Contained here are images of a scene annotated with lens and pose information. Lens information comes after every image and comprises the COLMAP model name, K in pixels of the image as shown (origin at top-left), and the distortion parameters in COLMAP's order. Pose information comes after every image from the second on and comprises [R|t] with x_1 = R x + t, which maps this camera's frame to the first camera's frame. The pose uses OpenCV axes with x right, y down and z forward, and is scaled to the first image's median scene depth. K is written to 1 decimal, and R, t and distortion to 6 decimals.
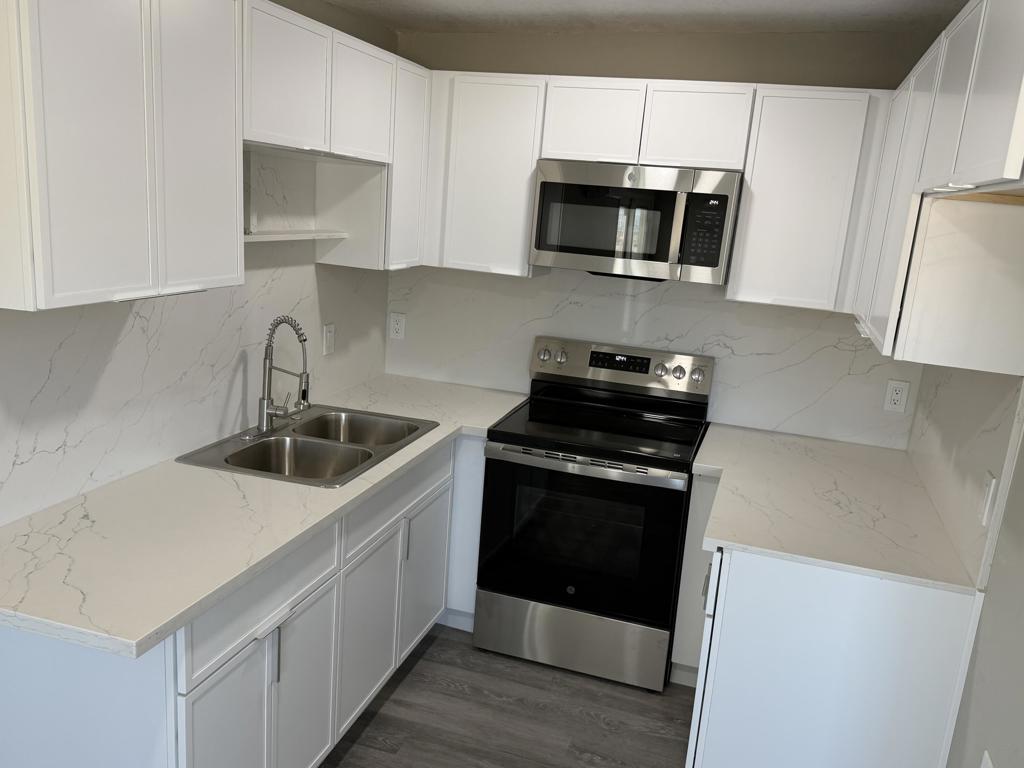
lens RADIAL K [[833.8, 0, 514.9], [0, 833.8, 389.8], [0, 0, 1]] dist [0.160169, -0.295348]
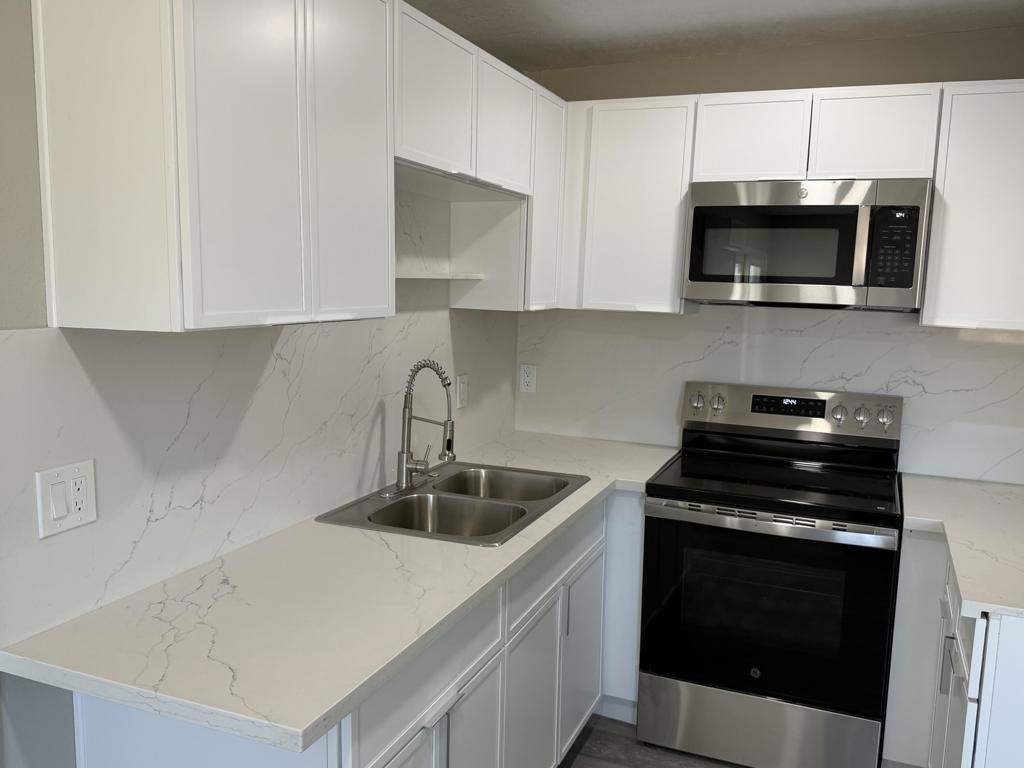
lens RADIAL K [[833.8, 0, 514.9], [0, 833.8, 389.8], [0, 0, 1]] dist [0.160169, -0.295348]
pose [[0.994685, -0.035746, -0.096564, -0.083678], [0.026302, 0.994902, -0.097361, 0.032711], [0.099552, 0.094303, 0.990554, 0.106253]]
